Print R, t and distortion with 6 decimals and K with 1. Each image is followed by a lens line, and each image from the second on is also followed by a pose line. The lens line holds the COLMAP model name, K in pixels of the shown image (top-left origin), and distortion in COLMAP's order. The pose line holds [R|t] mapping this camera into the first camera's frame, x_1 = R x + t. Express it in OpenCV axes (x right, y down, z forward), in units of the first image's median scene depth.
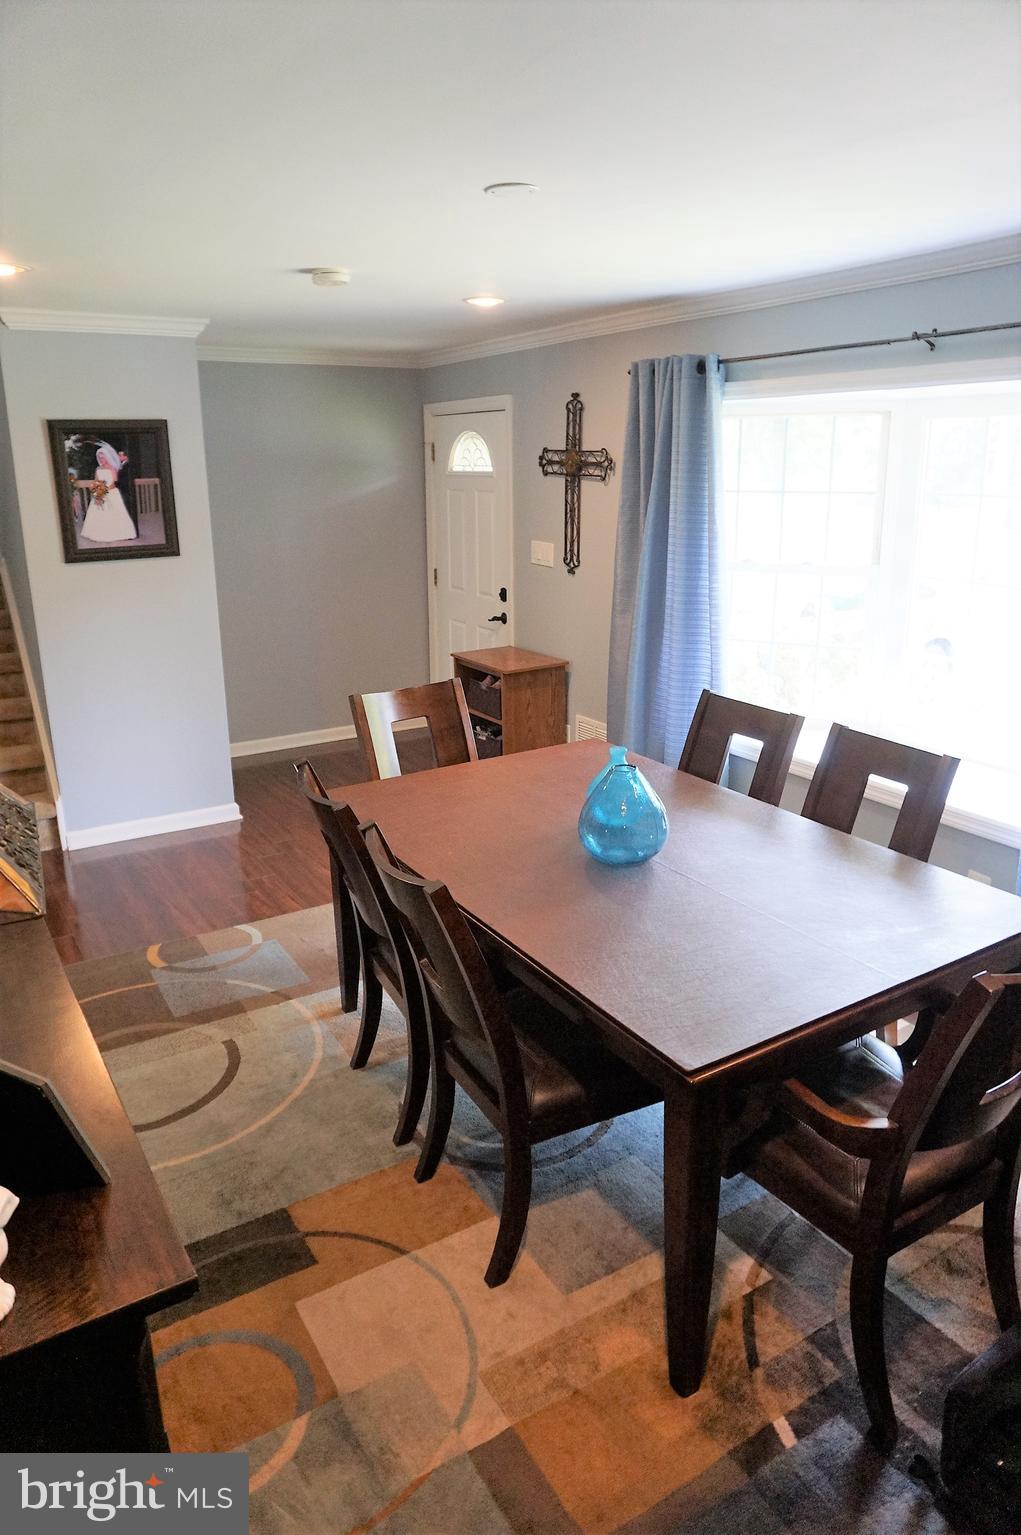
lens RADIAL K [[1019.2, 0, 510.5], [0, 1019.2, 767.5], [0, 0, 1]] dist [-0.046498, 0.035880]
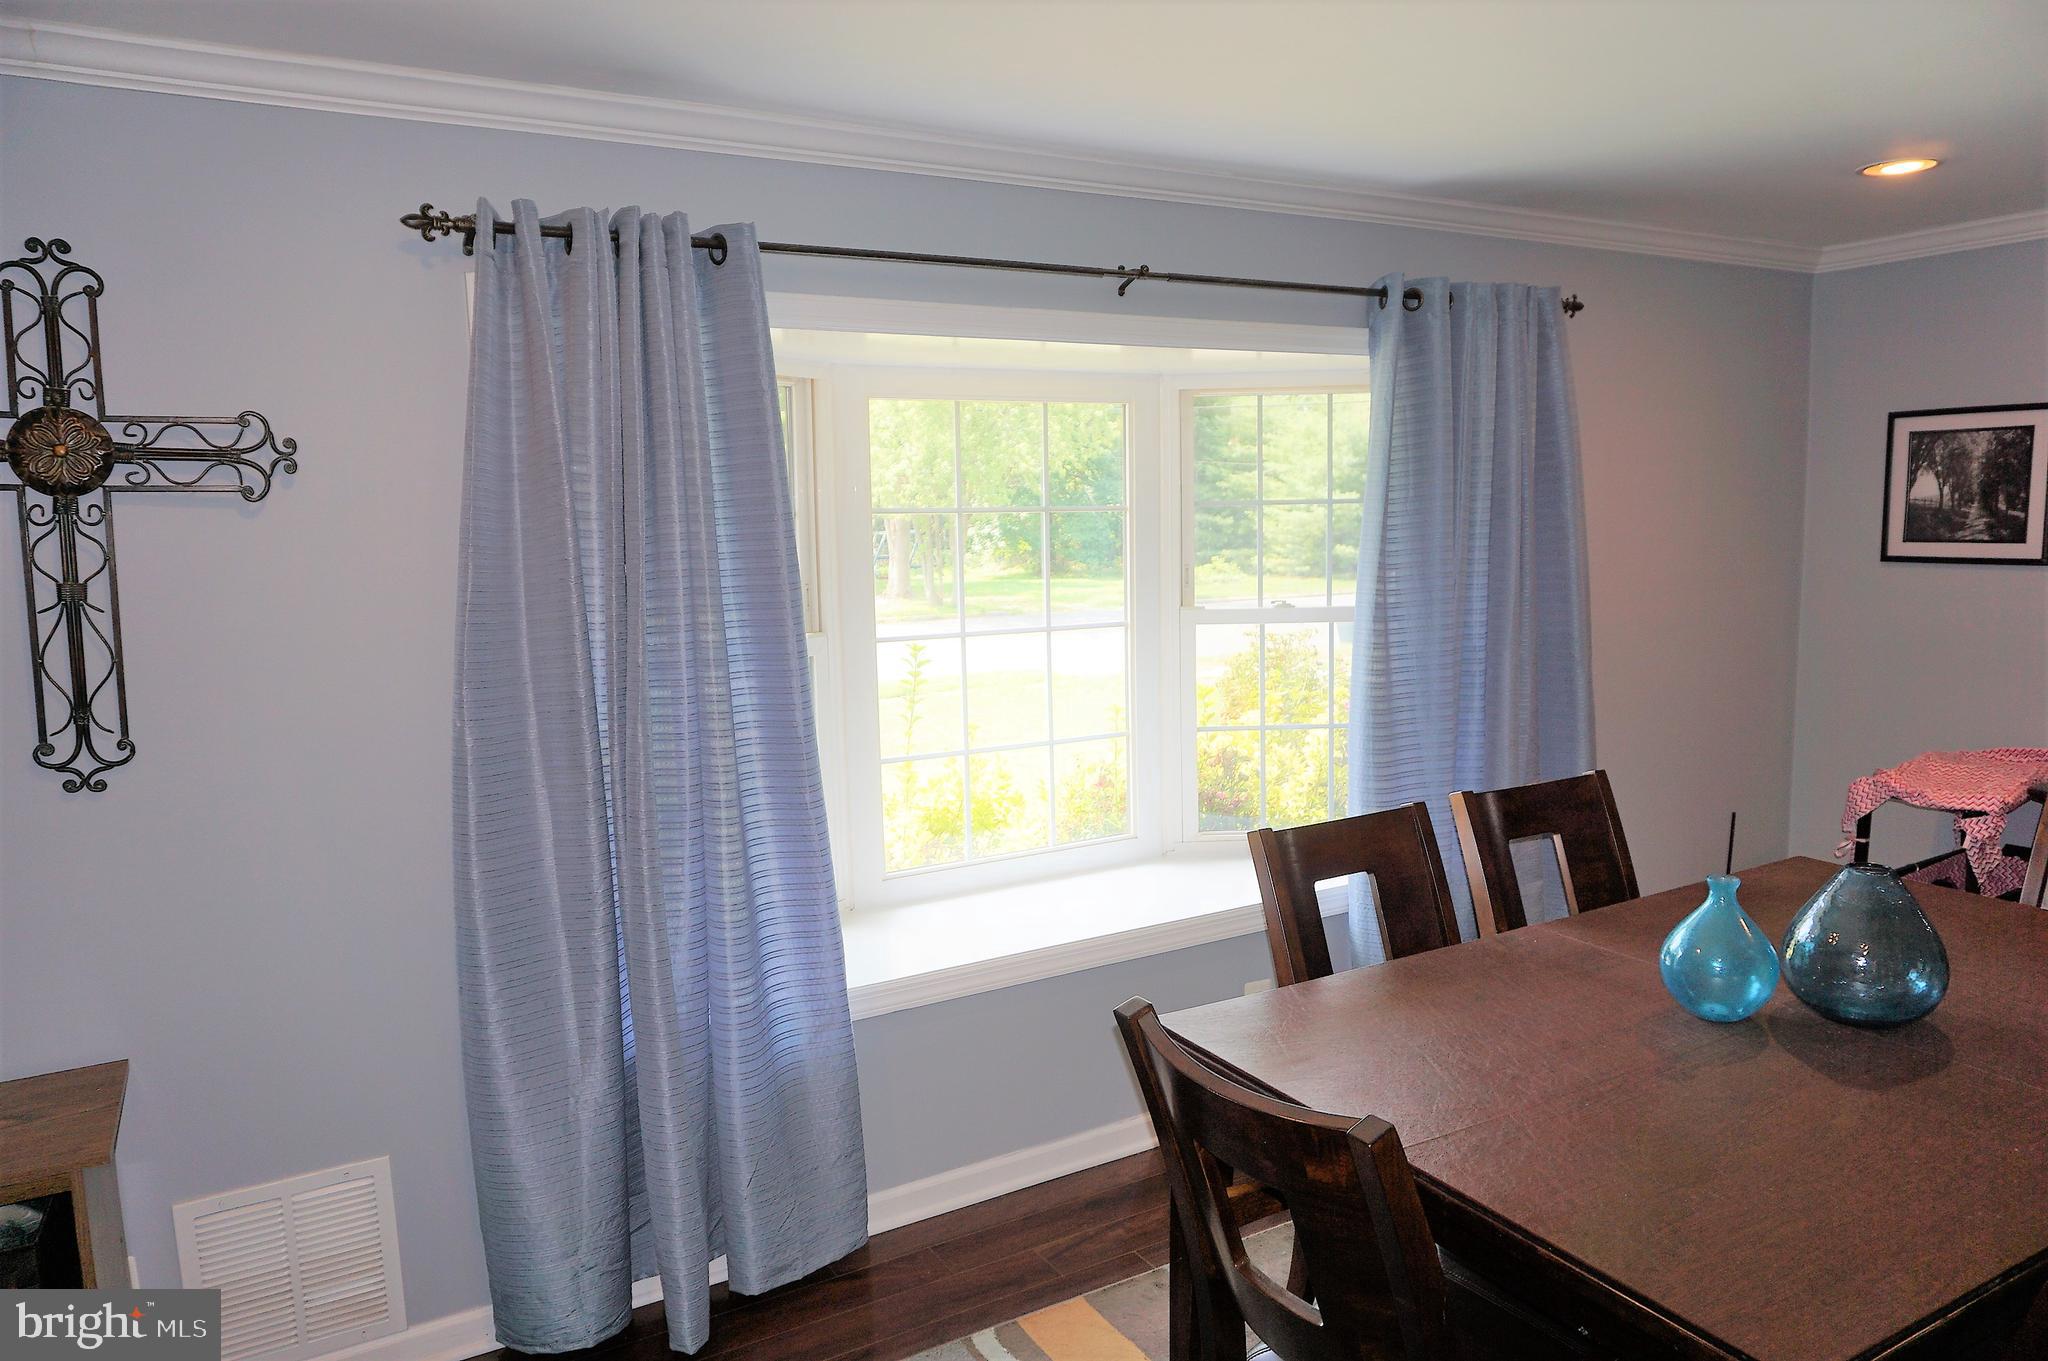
lens RADIAL K [[1359.9, 0, 1024.0], [0, 1359.9, 680.5], [0, 0, 1]] dist [-0.046498, 0.035880]
pose [[0.024655, -0.111744, 0.993431, -0.269685], [0.312886, 0.944670, 0.098494, -0.135526], [-0.949471, 0.308403, 0.058254, 0.538835]]
